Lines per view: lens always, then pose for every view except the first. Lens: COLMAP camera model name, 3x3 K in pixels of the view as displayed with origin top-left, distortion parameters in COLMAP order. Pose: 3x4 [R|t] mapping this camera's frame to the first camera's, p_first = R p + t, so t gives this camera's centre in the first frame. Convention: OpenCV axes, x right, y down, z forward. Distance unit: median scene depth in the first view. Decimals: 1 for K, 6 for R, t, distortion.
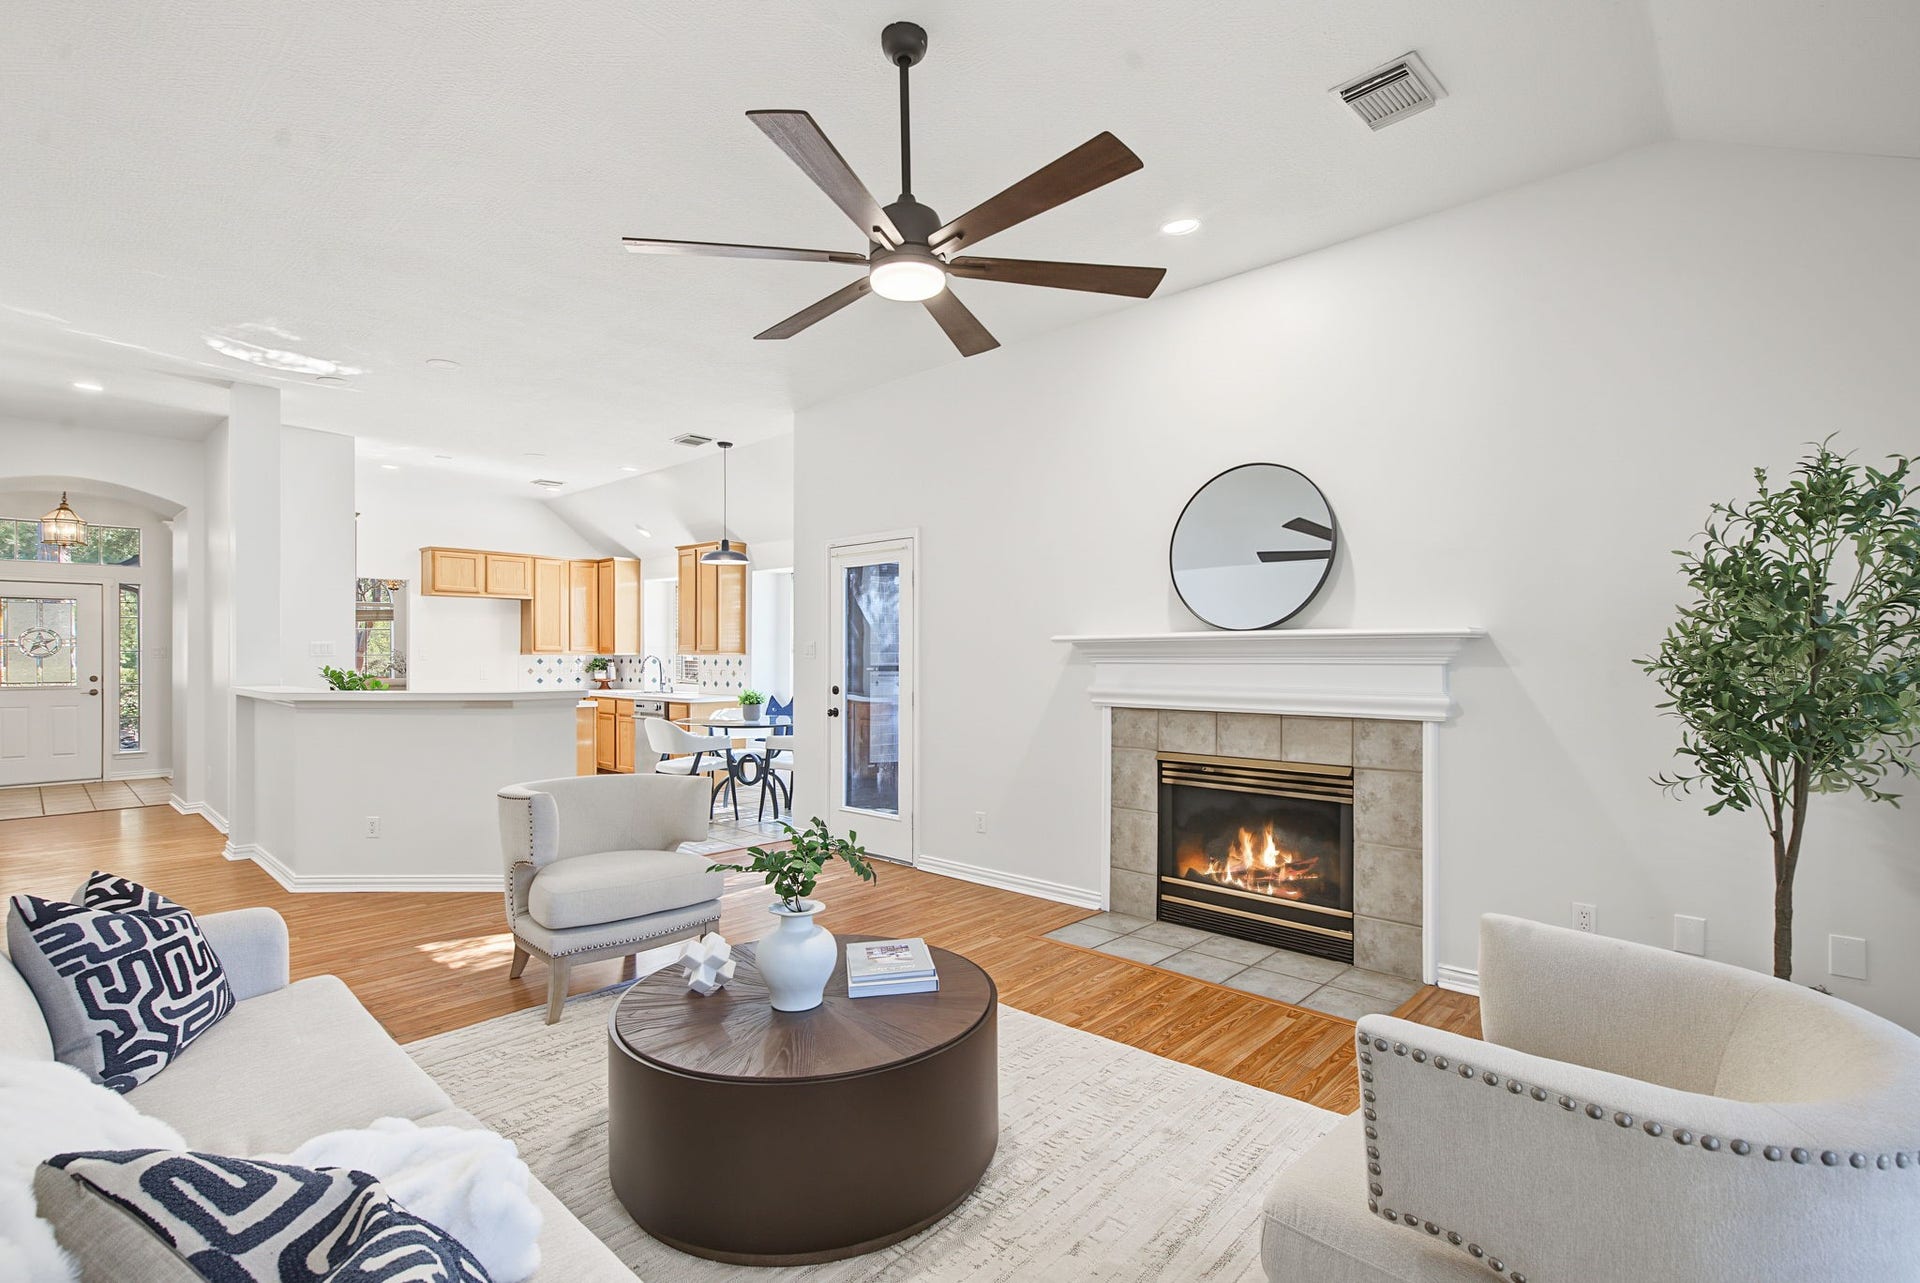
lens RADIAL K [[866.0, 0, 952.0], [0, 866.0, 654.4], [0, 0, 1]] dist [0.000522, 0.000794]
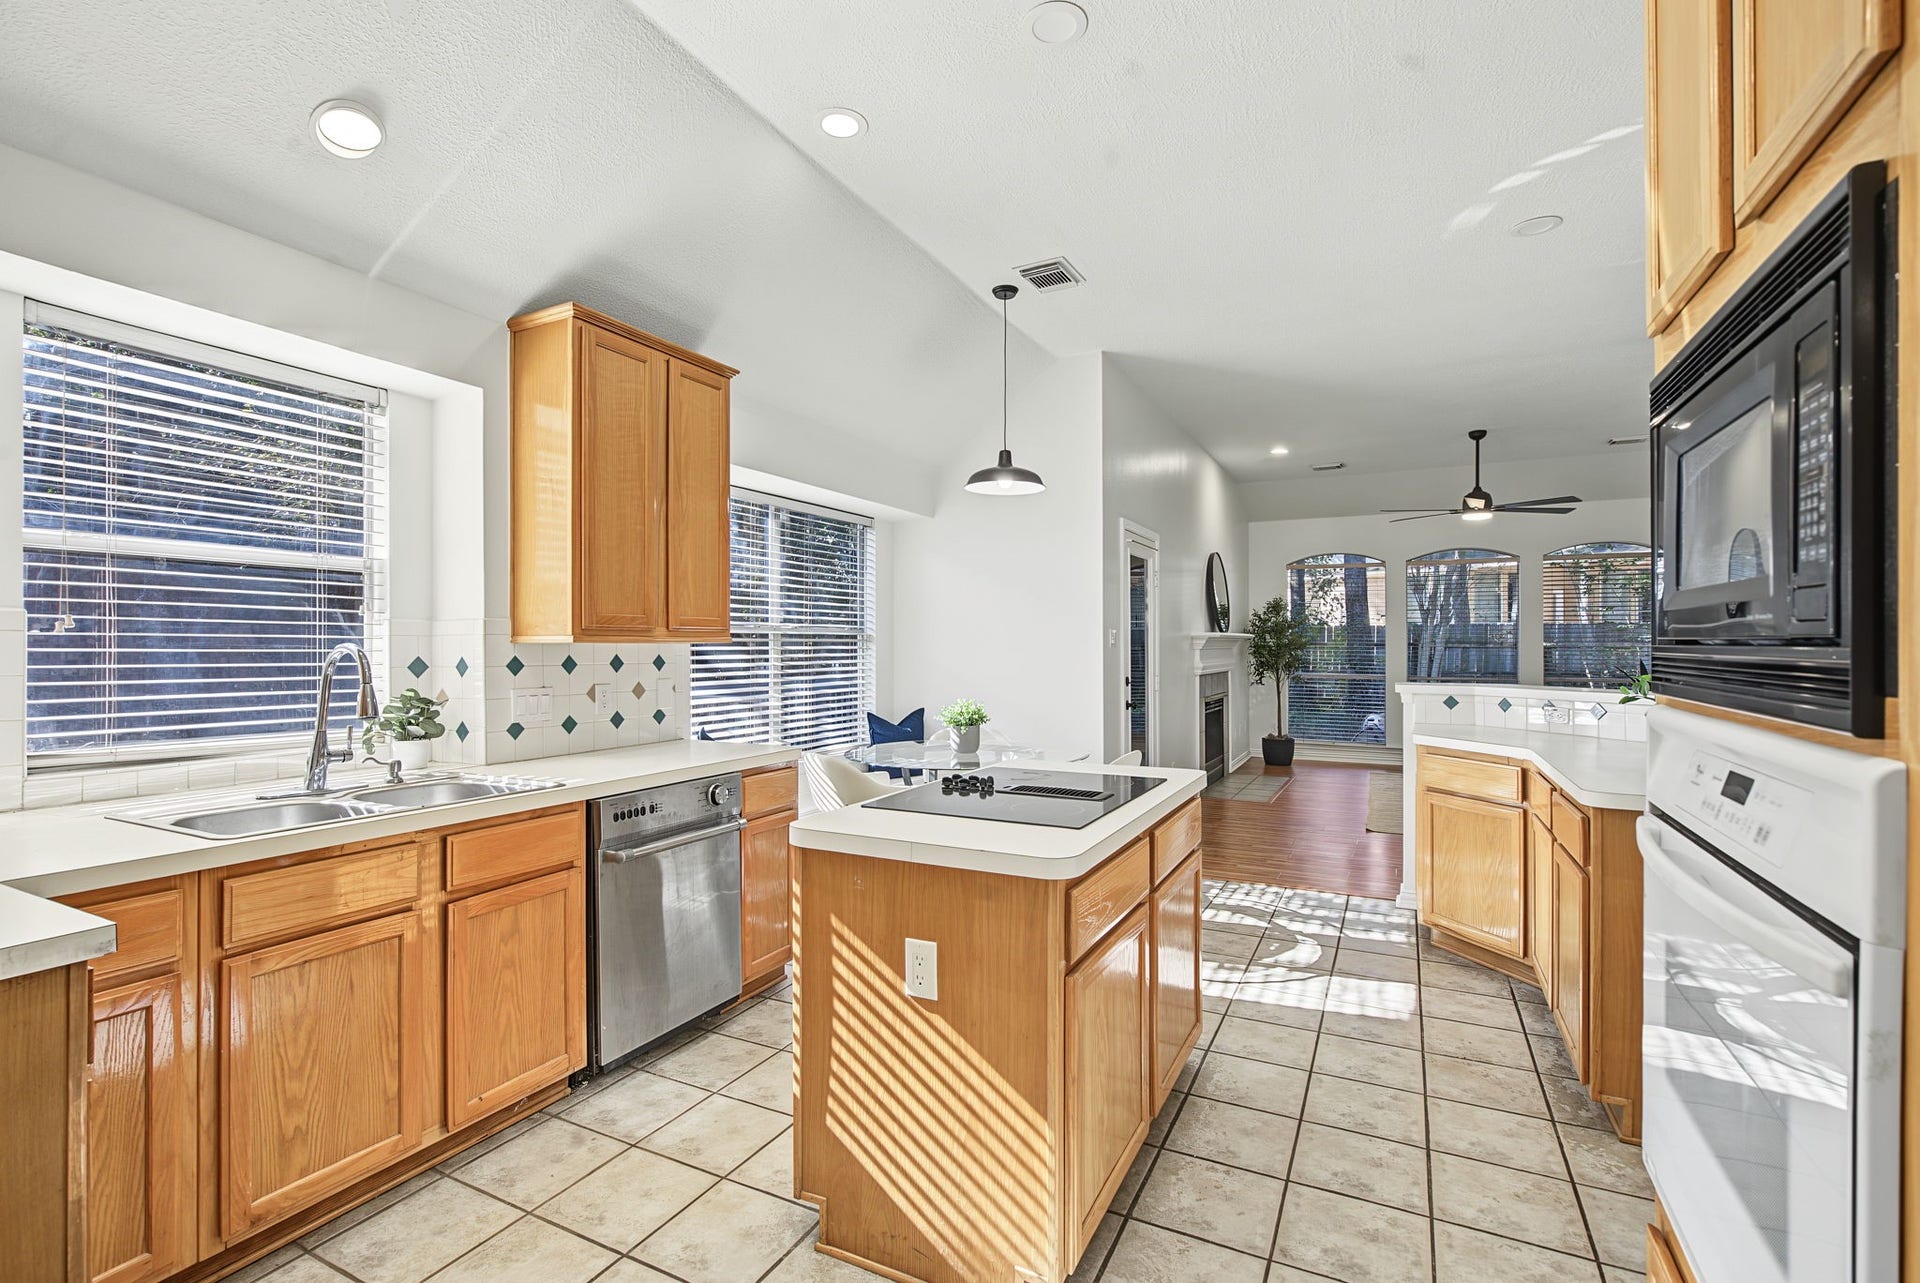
lens RADIAL K [[866.0, 0, 952.0], [0, 866.0, 654.4], [0, 0, 1]] dist [0.000522, 0.000794]
pose [[-0.261635, -0.008731, 0.965127, -0.617682], [-0.000437, 0.999960, 0.008928, 0.002142], [-0.965167, 0.001914, -0.261628, 0.881139]]
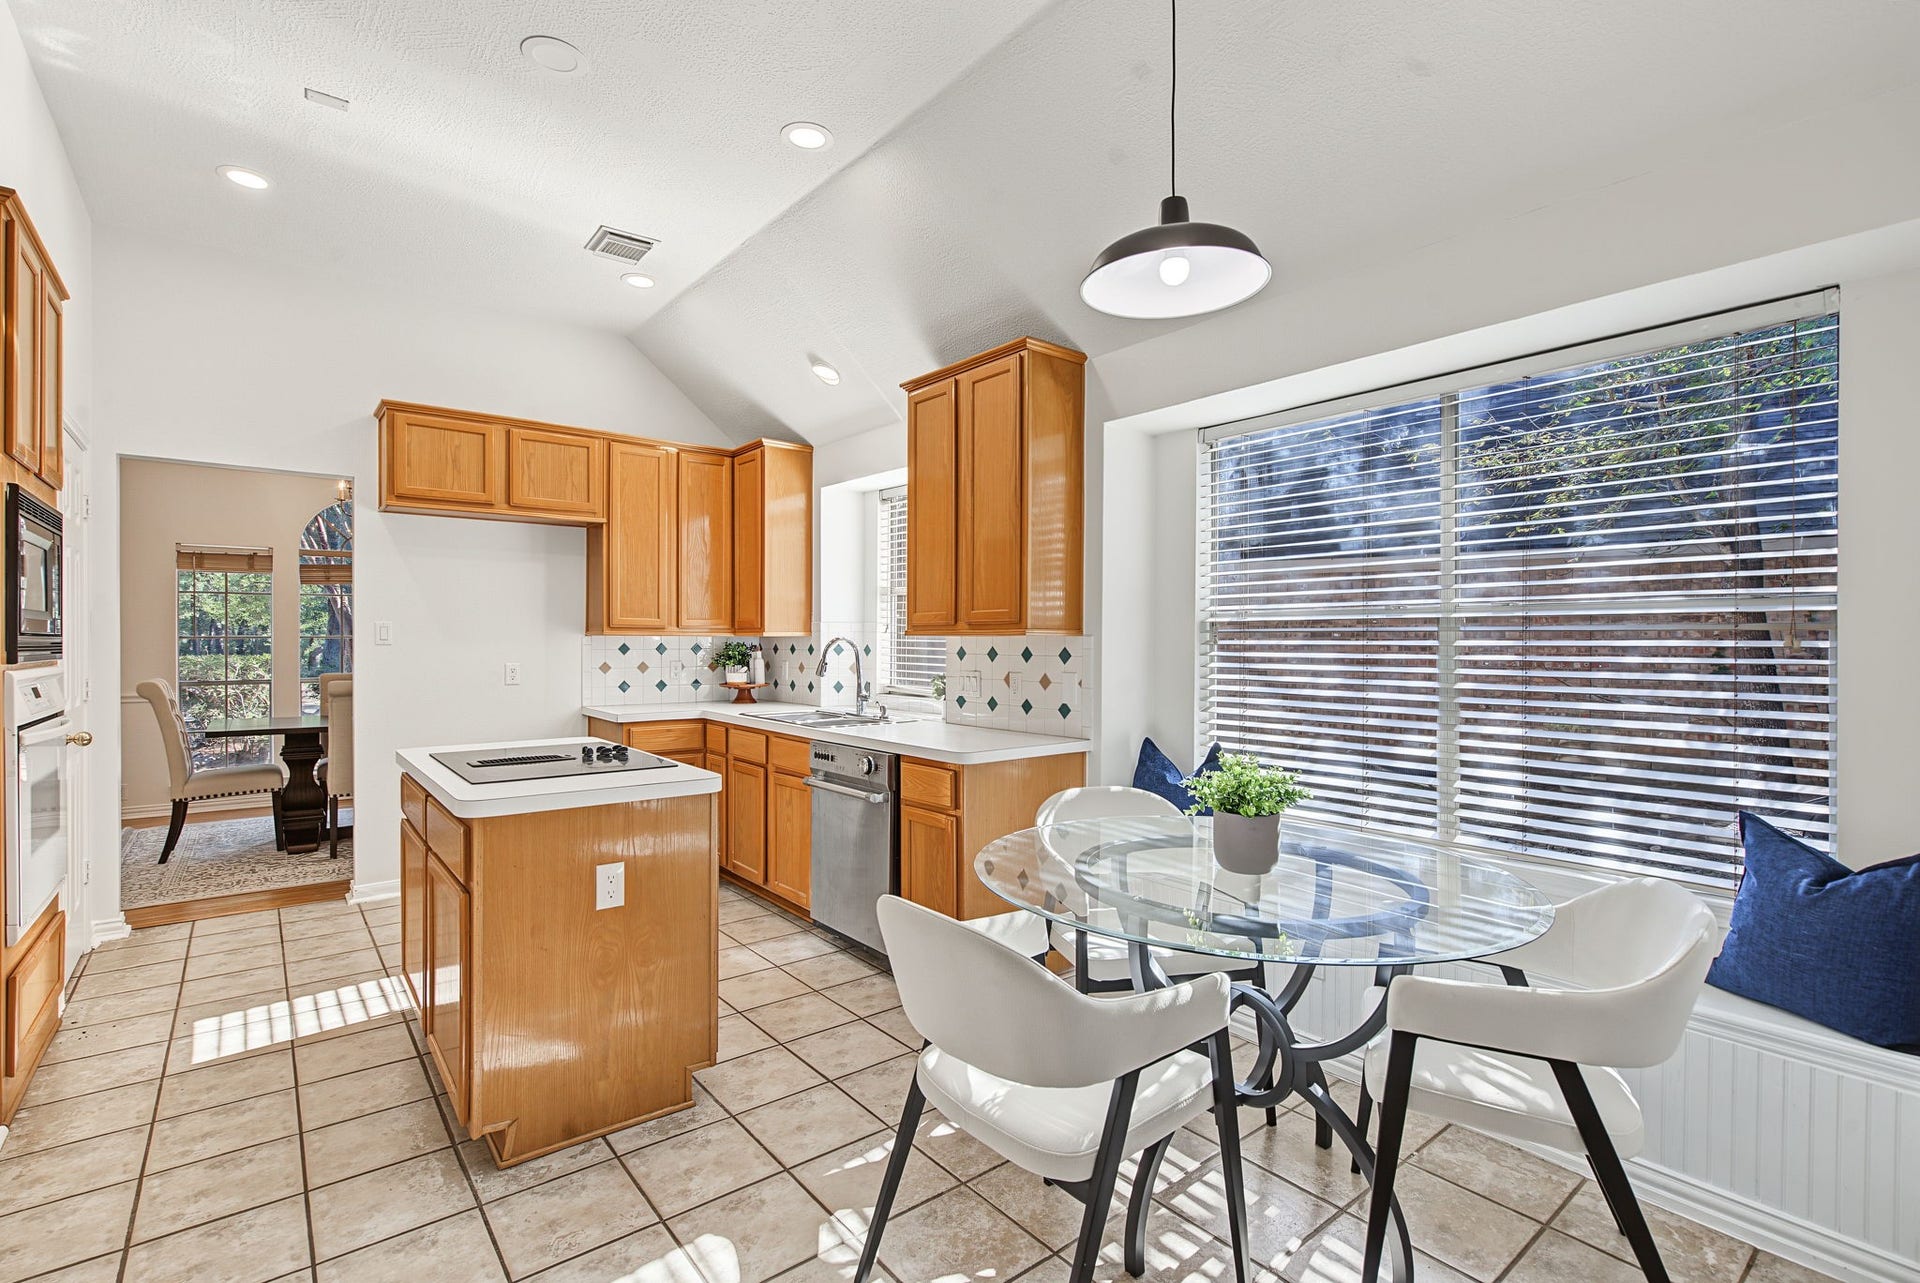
lens RADIAL K [[878.0, 0, 960.0], [0, 878.0, 641.5], [0, 0, 1]] dist [-0.001765, 0.000258]
pose [[0.989902, 0.001967, -0.141737, -0.209111], [-0.001496, 0.999993, 0.003430, 0.001661], [0.141743, -0.003183, 0.989898, 0.523736]]
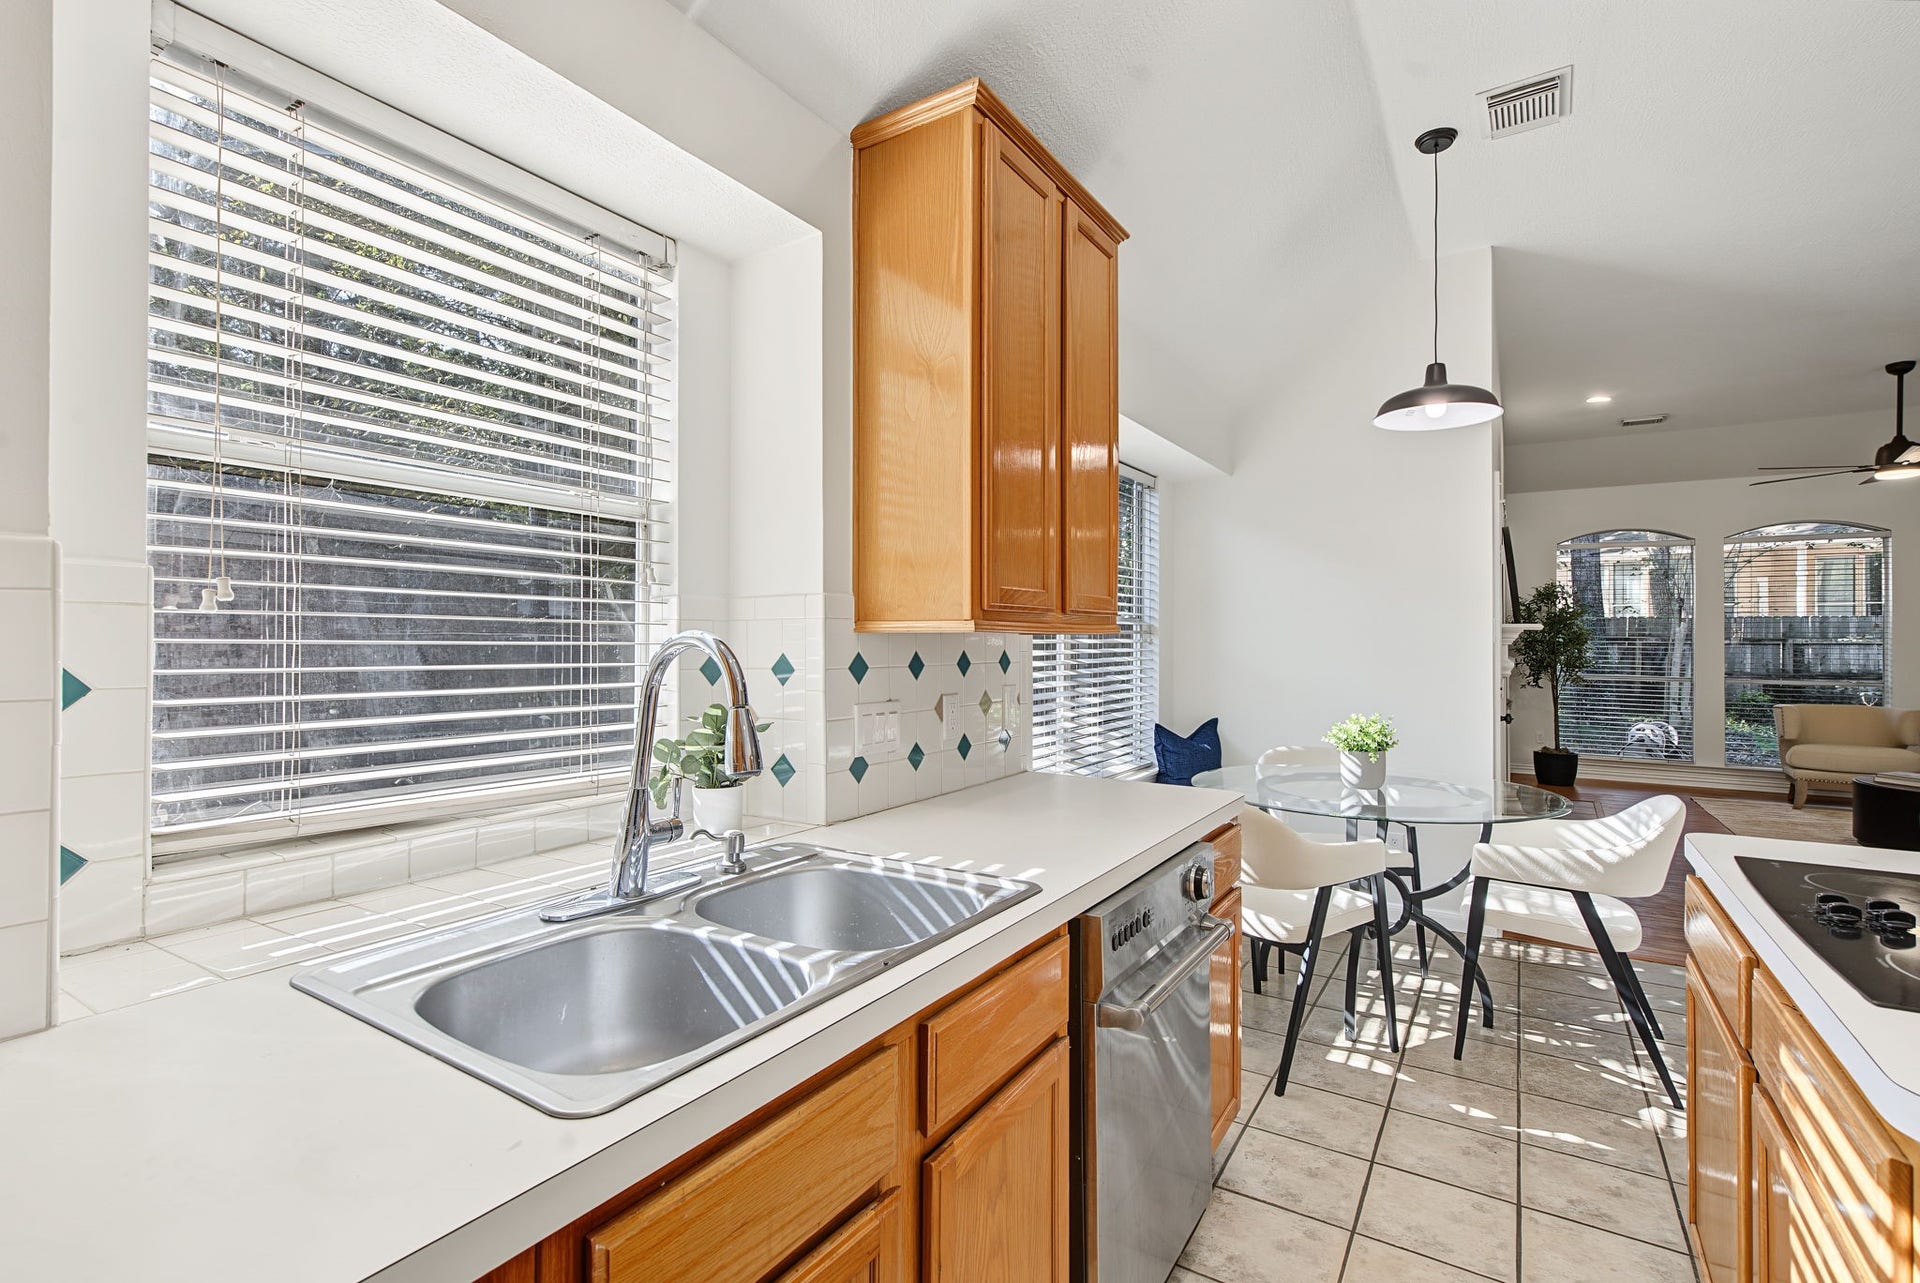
lens RADIAL K [[878.0, 0, 960.0], [0, 878.0, 641.5], [0, 0, 1]] dist [-0.001765, 0.000258]
pose [[-0.176997, -0.003278, 0.984206, -0.476307], [-0.004644, 0.999986, 0.002495, 0.002407], [-0.984200, -0.004129, -0.177009, 0.965832]]
